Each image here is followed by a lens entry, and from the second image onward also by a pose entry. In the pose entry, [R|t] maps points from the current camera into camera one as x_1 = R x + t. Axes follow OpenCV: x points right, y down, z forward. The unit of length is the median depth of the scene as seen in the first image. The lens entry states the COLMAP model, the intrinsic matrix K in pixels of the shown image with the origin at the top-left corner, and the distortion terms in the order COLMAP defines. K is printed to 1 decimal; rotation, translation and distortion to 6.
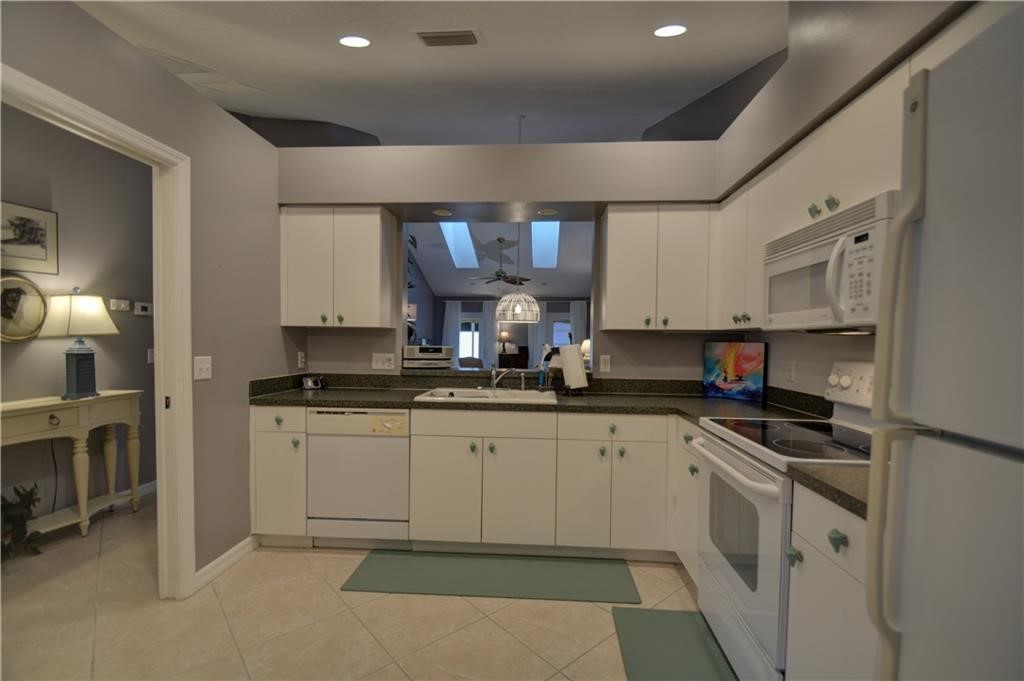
lens RADIAL K [[448.4, 0, 513.9], [0, 448.4, 345.9], [0, 0, 1]] dist [0.003649, 0.000172]
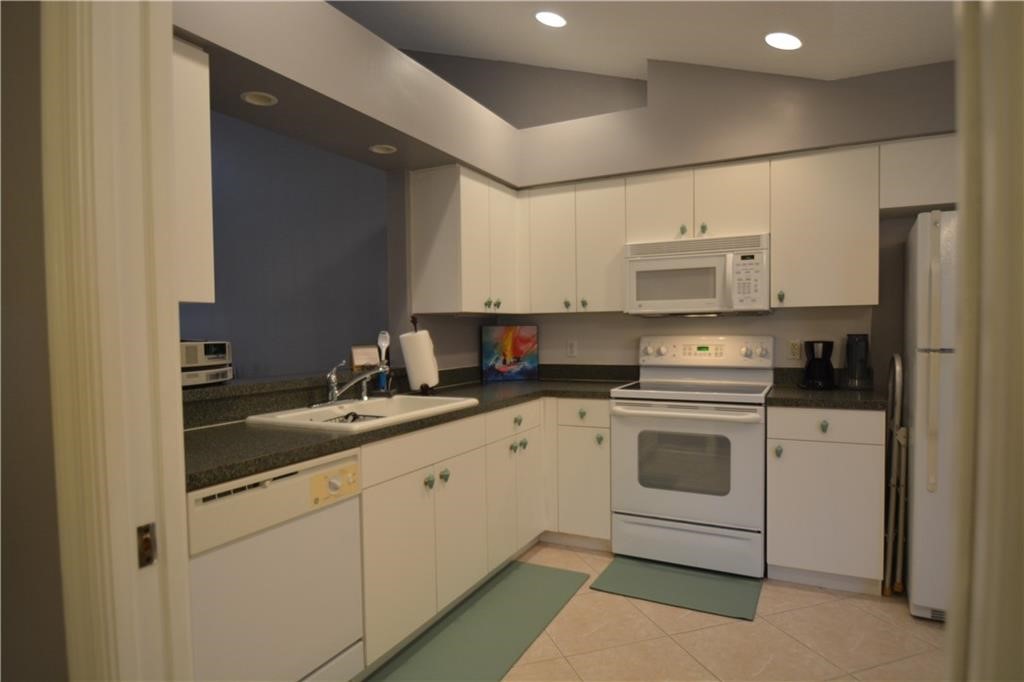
lens RADIAL K [[582.8, 0, 512.3], [0, 582.8, 341.3], [0, 0, 1]] dist [-0.003859, -0.000729]
pose [[0.398489, -0.036762, 0.916436, -0.823420], [0.031565, 0.999154, 0.026355, -0.008299], [-0.916630, 0.018425, 0.399312, 0.504646]]
